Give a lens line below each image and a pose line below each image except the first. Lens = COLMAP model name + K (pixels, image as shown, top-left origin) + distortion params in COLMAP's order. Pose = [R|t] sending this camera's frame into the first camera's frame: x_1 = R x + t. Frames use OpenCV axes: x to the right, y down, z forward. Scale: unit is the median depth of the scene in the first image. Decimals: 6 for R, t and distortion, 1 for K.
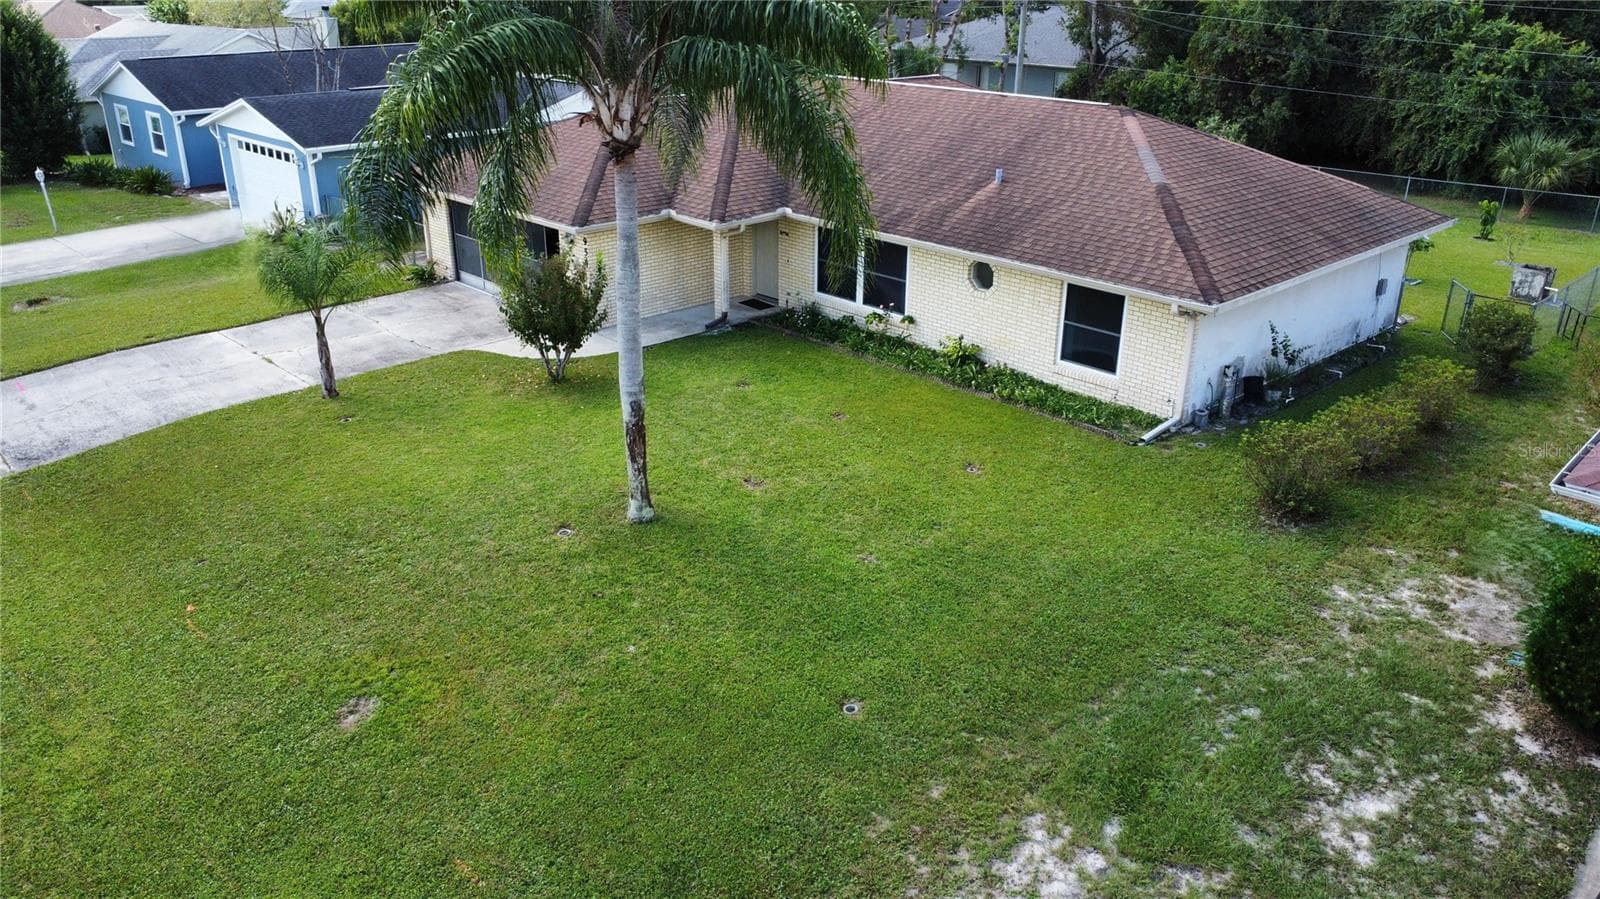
lens RADIAL K [[1178.0, 0, 800.0], [0, 1178.0, 449.5], [0, 0, 1]] dist [-0.033619, -0.004581]
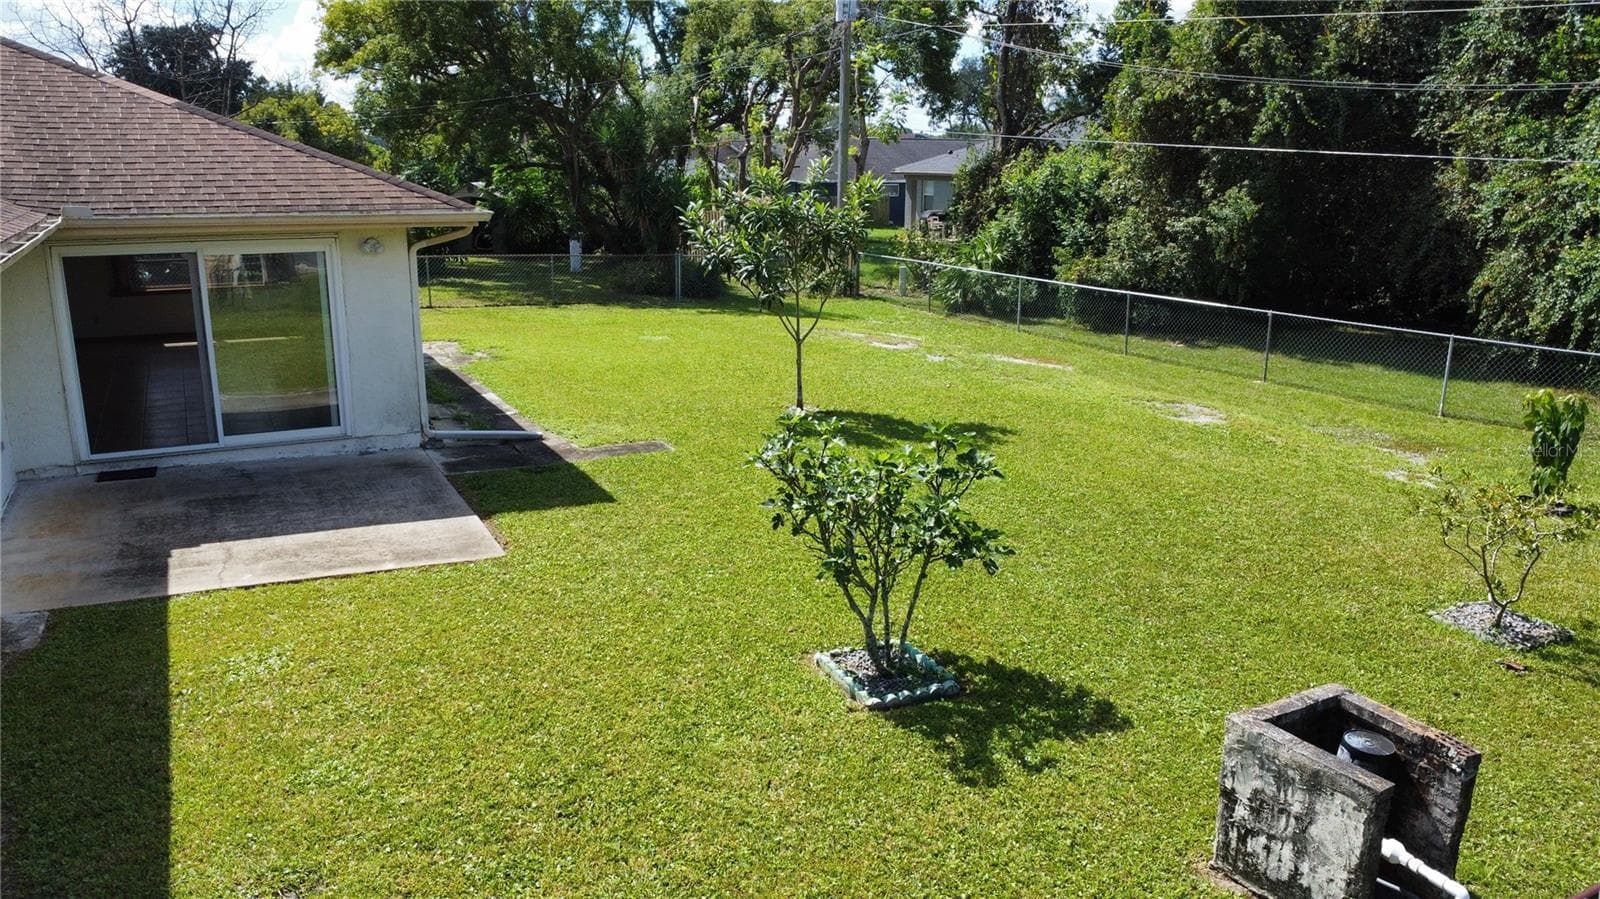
lens RADIAL K [[1178.0, 0, 800.0], [0, 1178.0, 449.5], [0, 0, 1]] dist [-0.033619, -0.004581]
pose [[0.964593, 0.071294, -0.253925, 0.652814], [-0.106951, 0.985795, -0.129498, -0.183398], [0.241085, 0.152070, 0.958516, 0.883230]]
